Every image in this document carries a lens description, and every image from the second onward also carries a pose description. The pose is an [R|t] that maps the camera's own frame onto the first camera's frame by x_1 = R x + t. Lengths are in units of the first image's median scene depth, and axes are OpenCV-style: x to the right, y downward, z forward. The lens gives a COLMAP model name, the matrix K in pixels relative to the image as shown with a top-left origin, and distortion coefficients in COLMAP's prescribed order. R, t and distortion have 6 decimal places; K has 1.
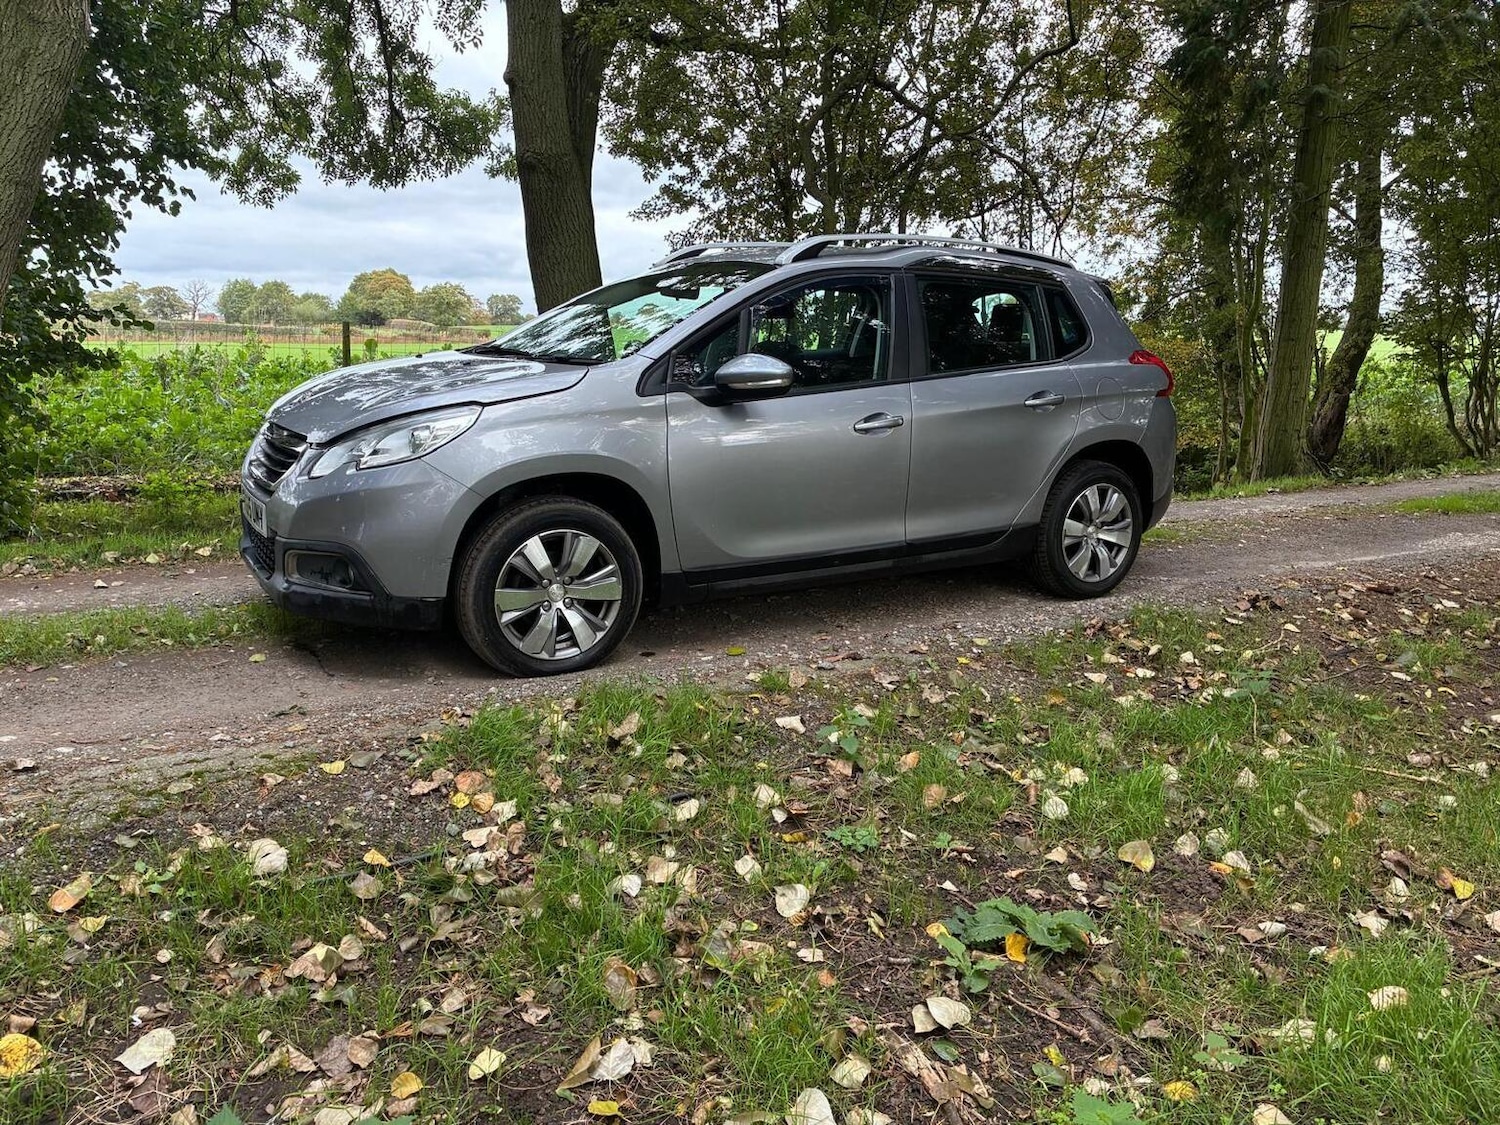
lens RADIAL K [[1134.0, 0, 750.0], [0, 1134.0, 562.5], [0, 0, 1]] dist [0.035266, -0.053961]
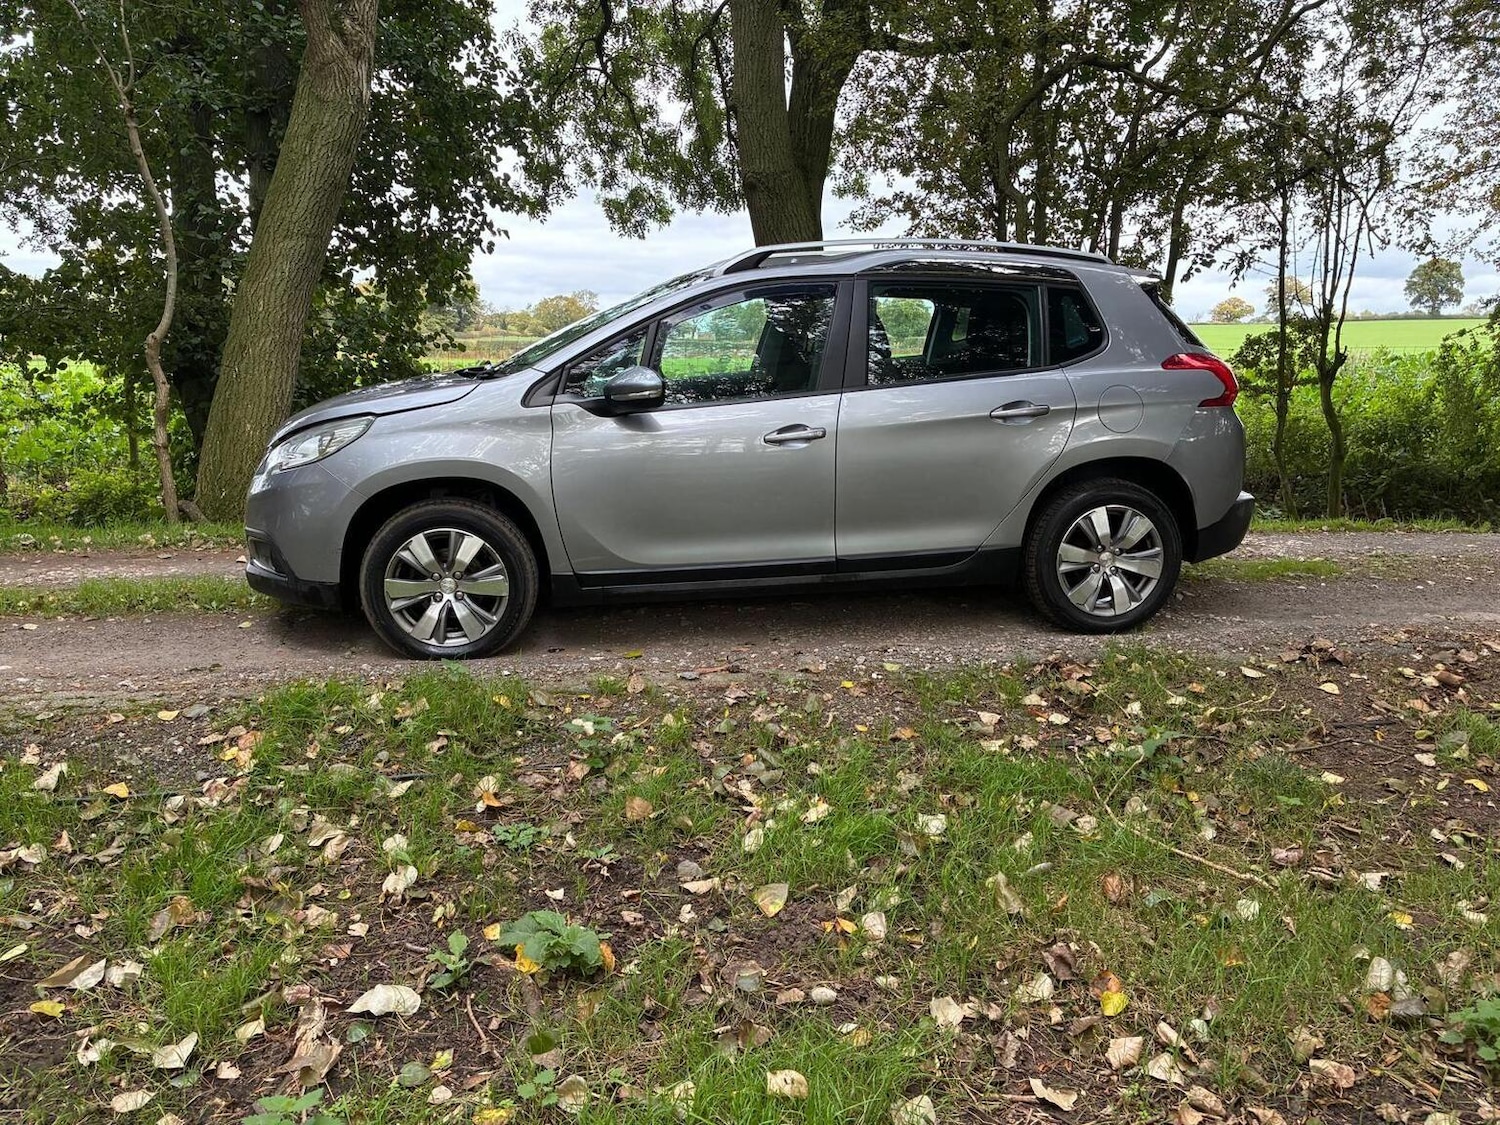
lens RADIAL K [[1134.0, 0, 750.0], [0, 1134.0, 562.5], [0, 0, 1]] dist [0.035266, -0.053961]
pose [[0.917342, 0.052718, -0.394594, 0.504009], [-0.055953, 0.998428, 0.003313, -0.015214], [0.394149, 0.019039, 0.918850, 0.096586]]
